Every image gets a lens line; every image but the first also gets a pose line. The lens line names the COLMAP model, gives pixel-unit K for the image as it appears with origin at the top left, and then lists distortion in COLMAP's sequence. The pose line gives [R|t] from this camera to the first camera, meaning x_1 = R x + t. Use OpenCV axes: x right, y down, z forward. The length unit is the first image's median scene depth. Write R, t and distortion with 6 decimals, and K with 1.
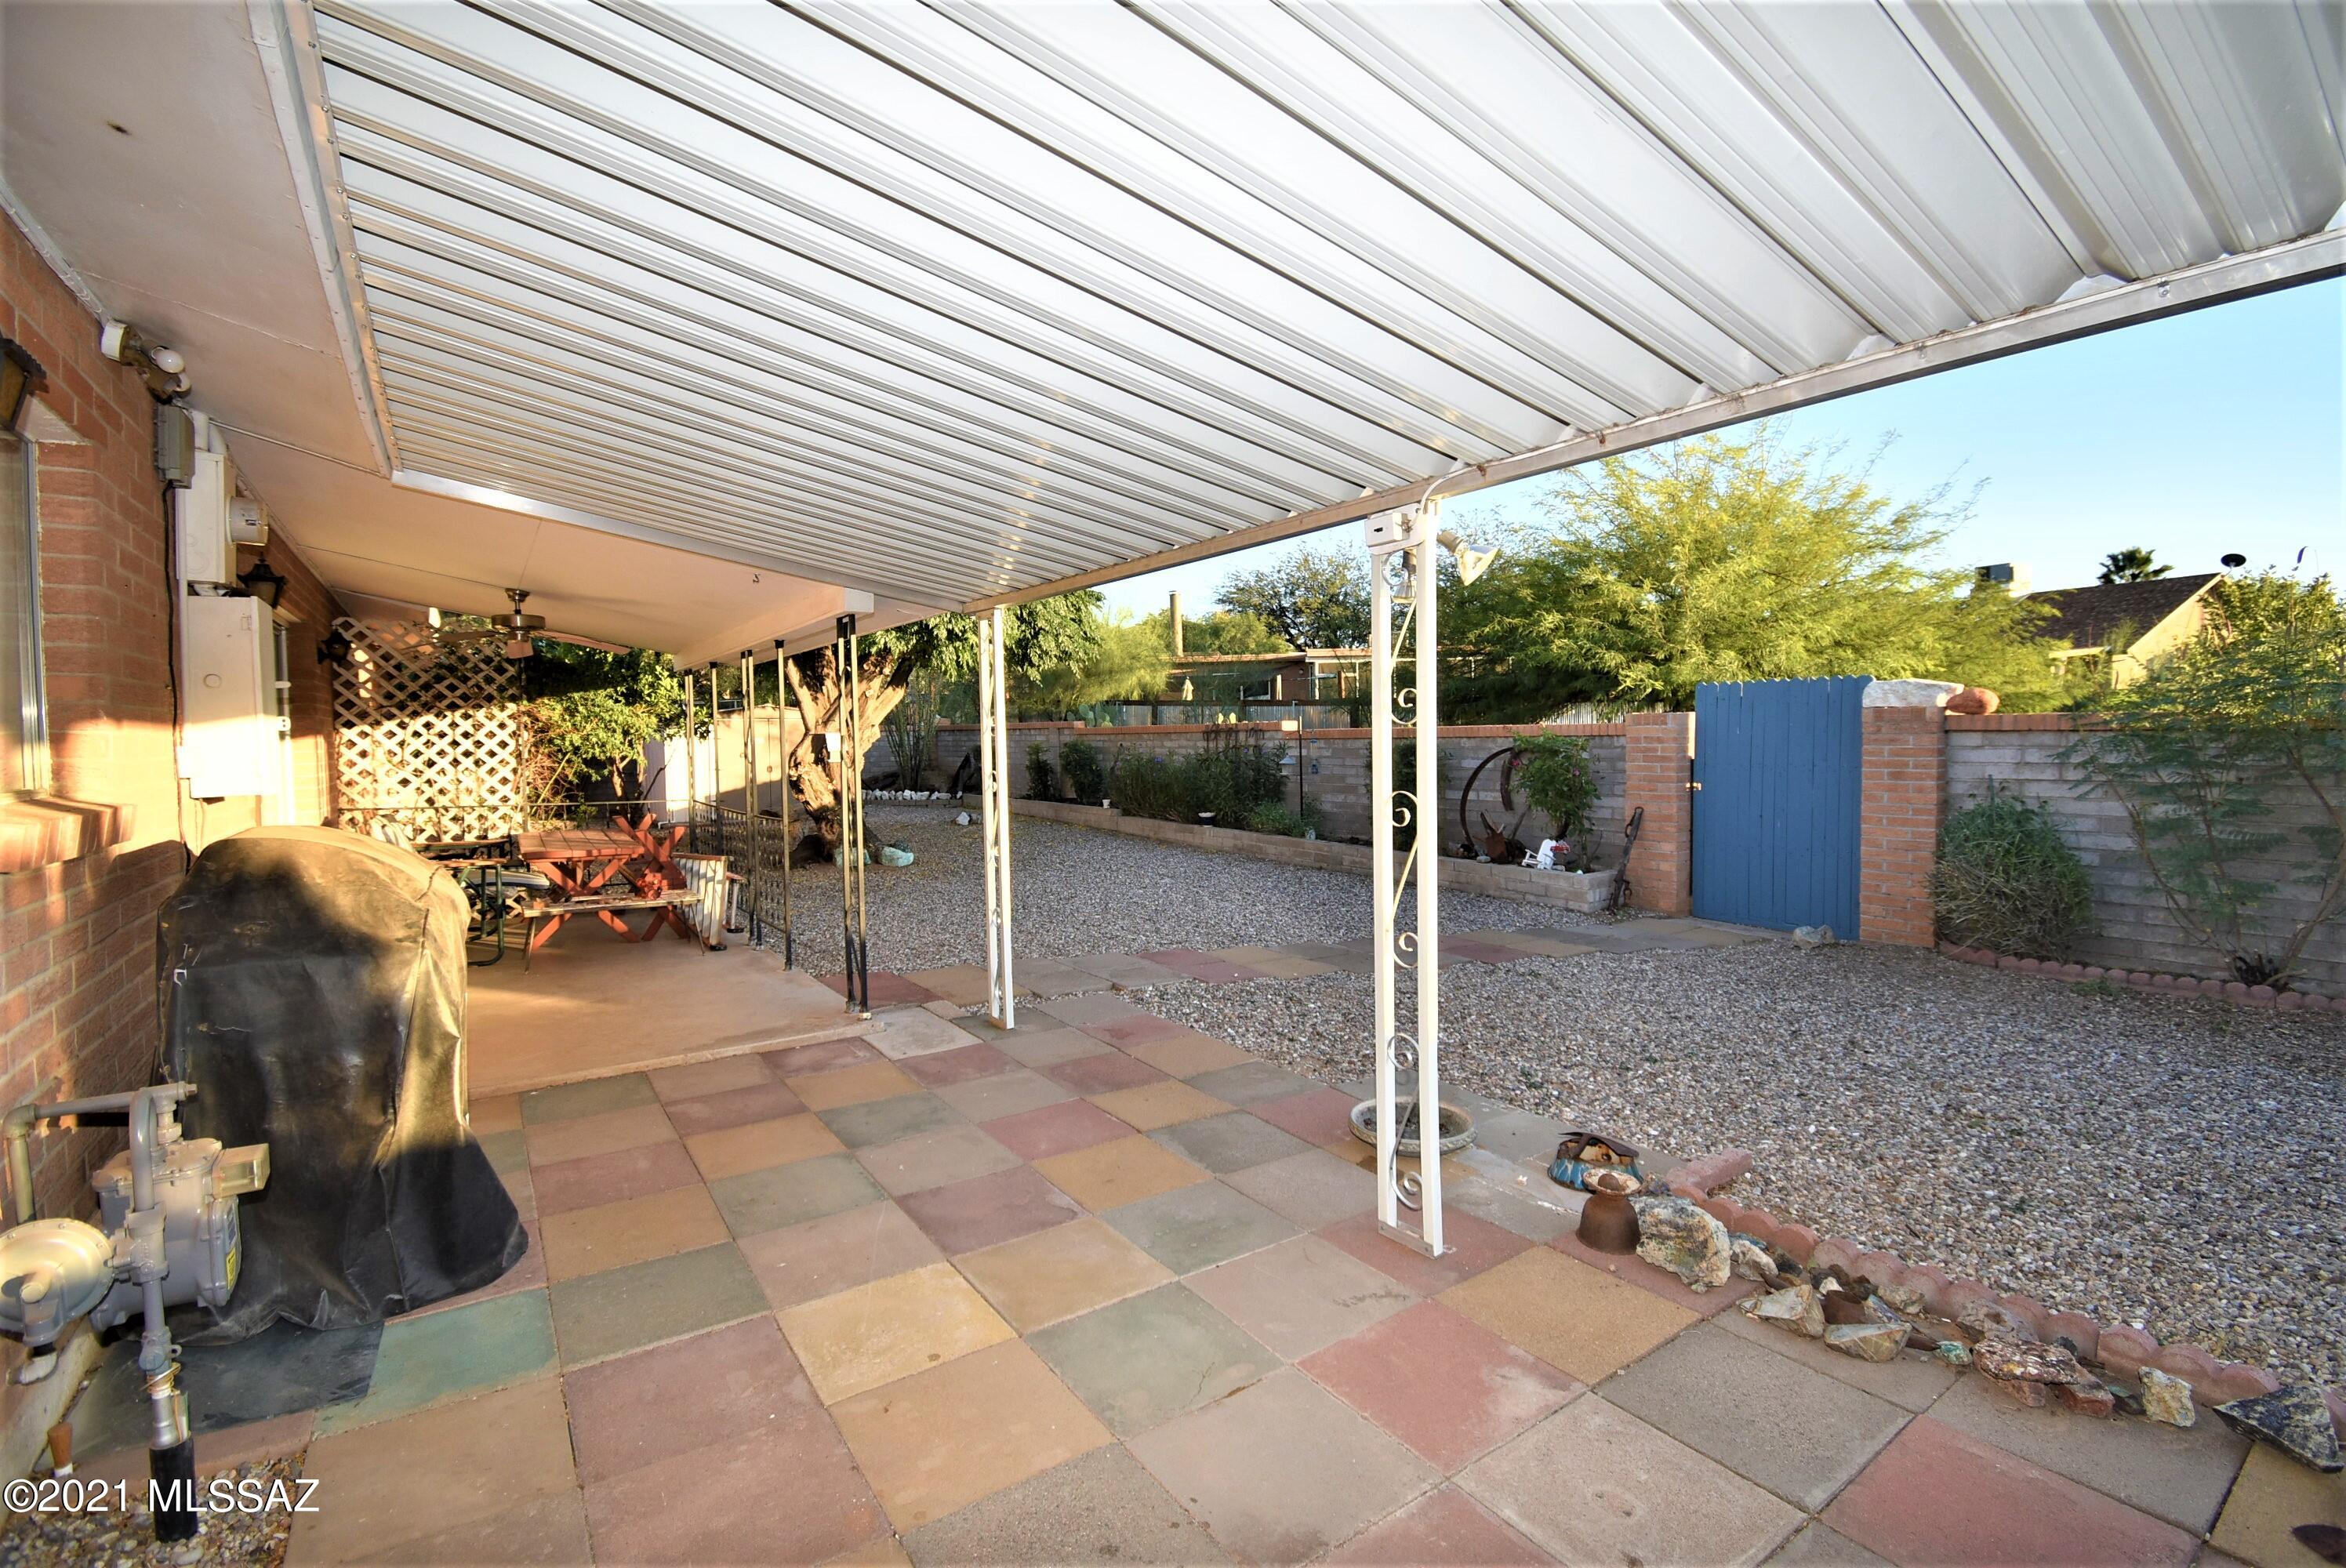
lens RADIAL K [[1050.5, 0, 1171.3], [0, 1050.5, 780.0], [0, 0, 1]] dist [-0.001967, -0.003577]
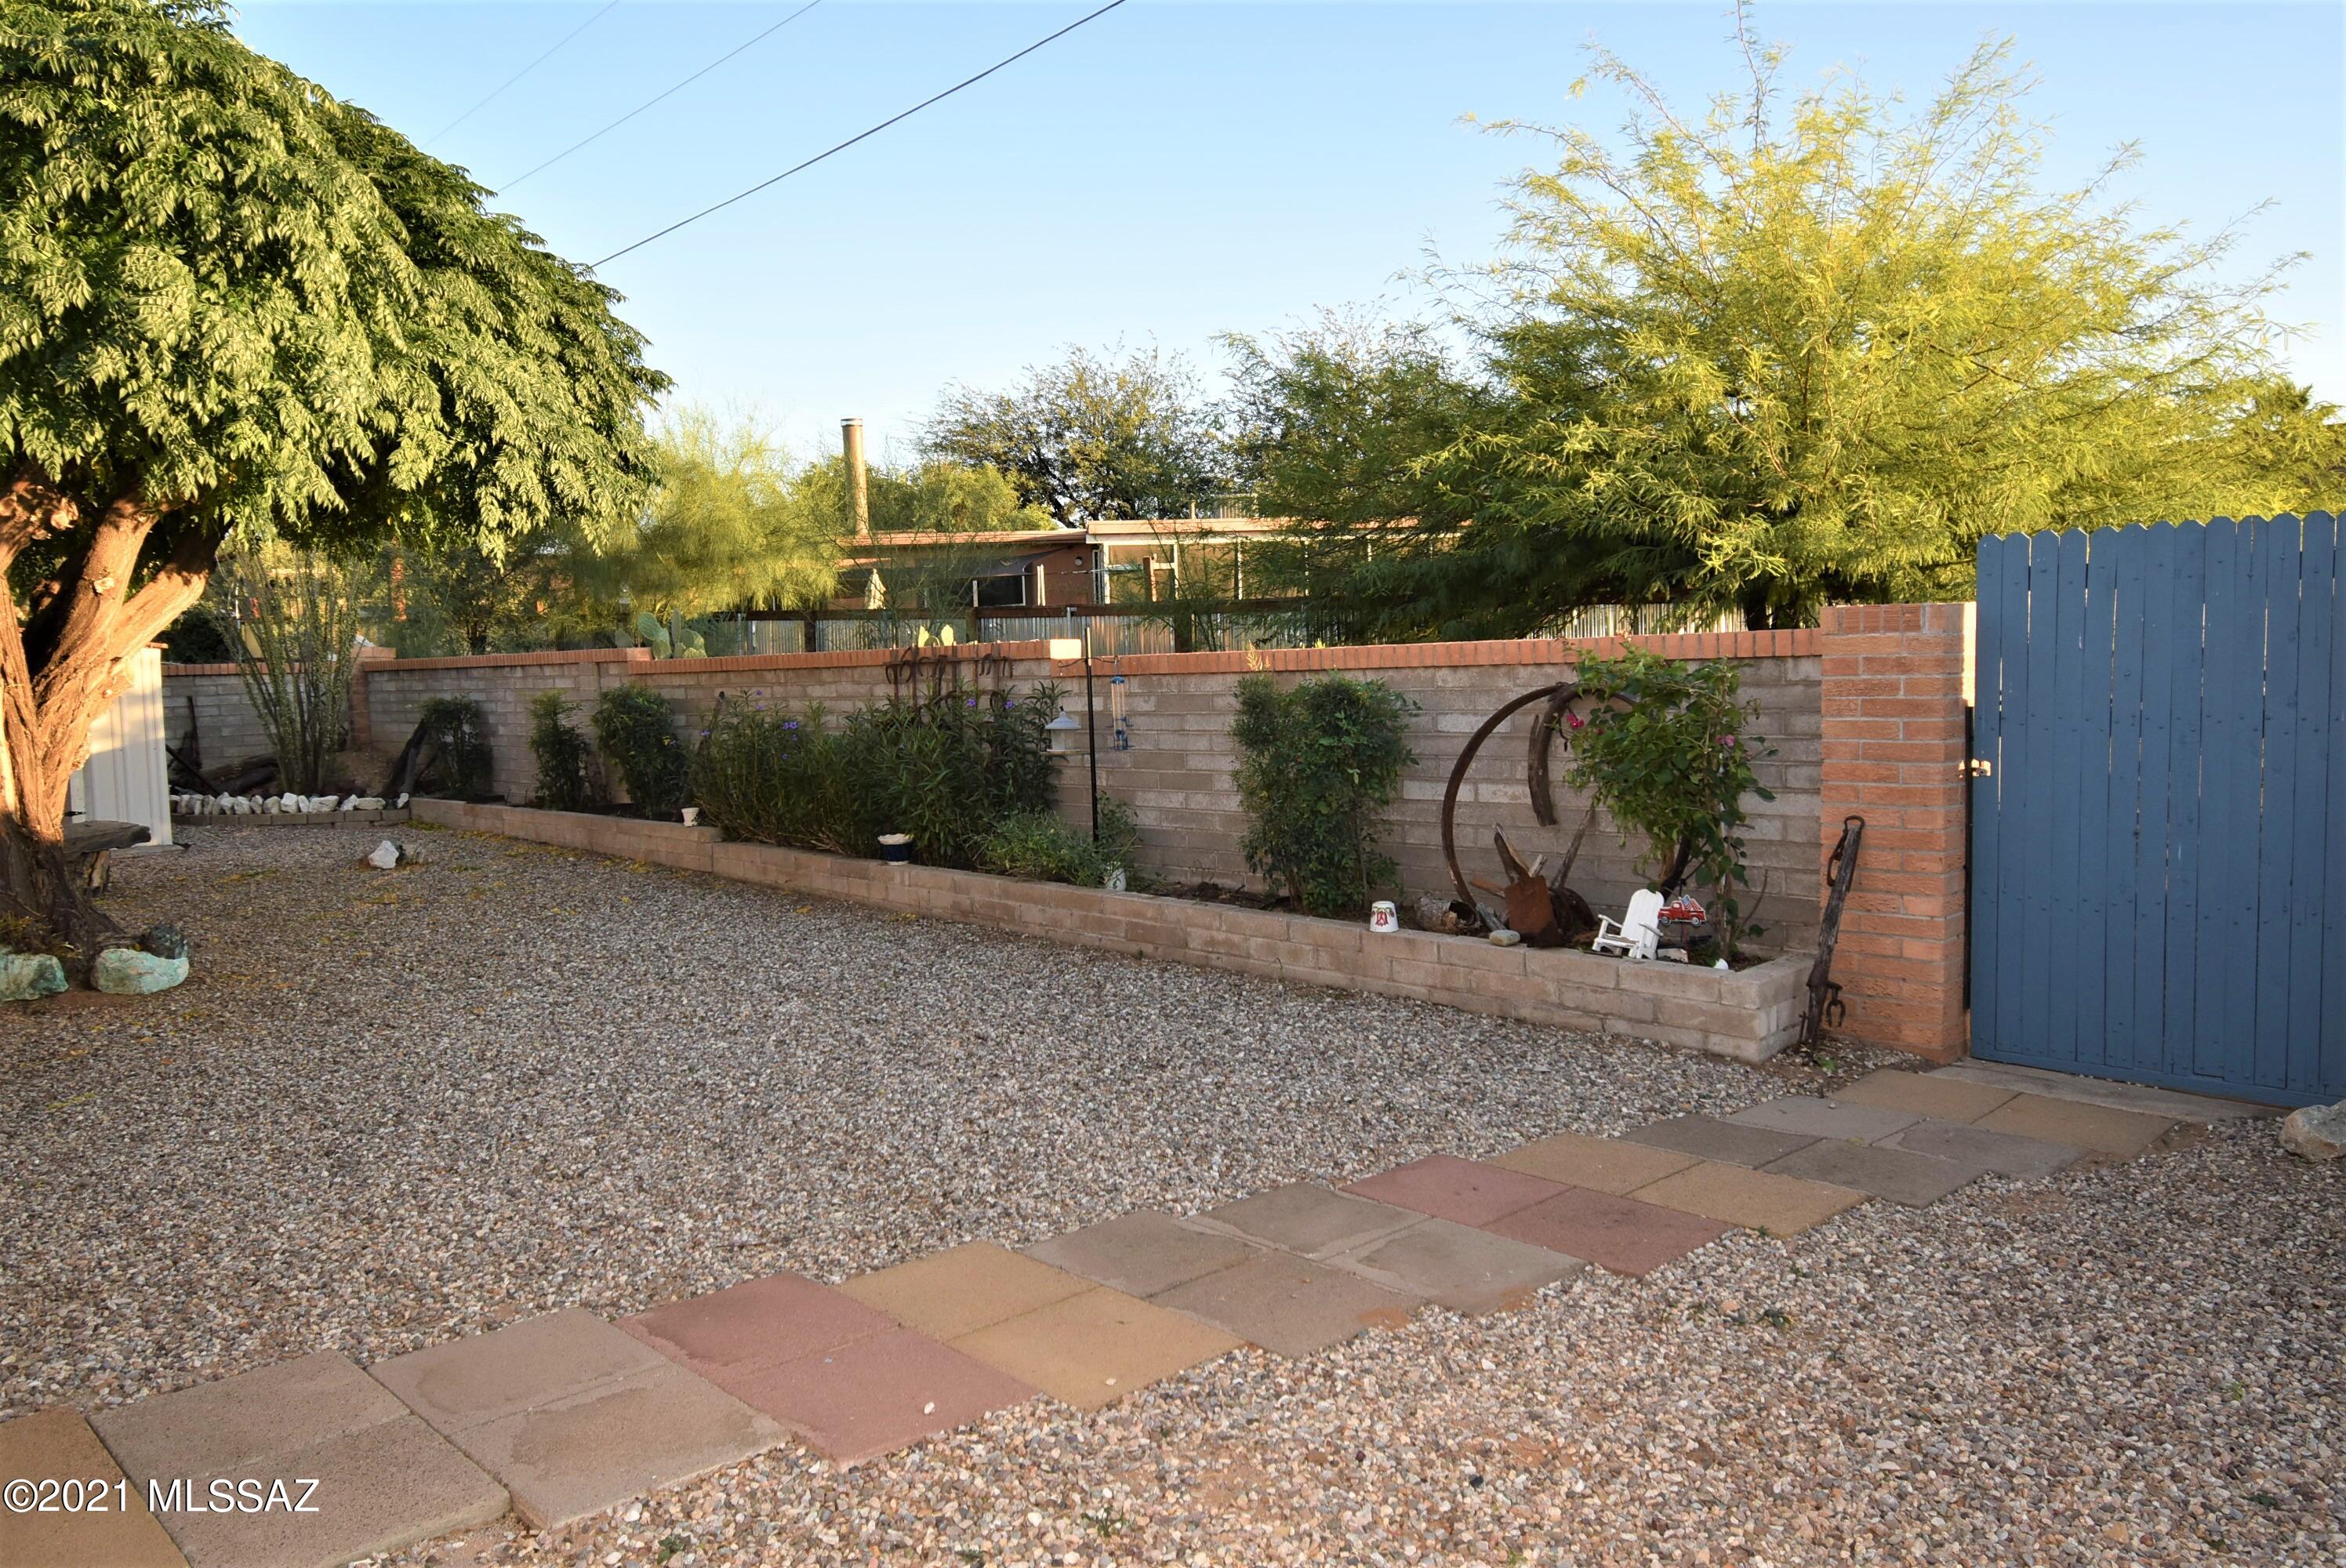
lens RADIAL K [[1613.2, 0, 1170.6], [0, 1613.2, 786.7], [0, 0, 1]] dist [-0.002533, -0.000314]
pose [[0.983522, -0.026188, 0.178881, 0.025995], [0.021414, 0.999362, 0.028571, -0.008651], [-0.179515, -0.024270, 0.983456, 0.258179]]
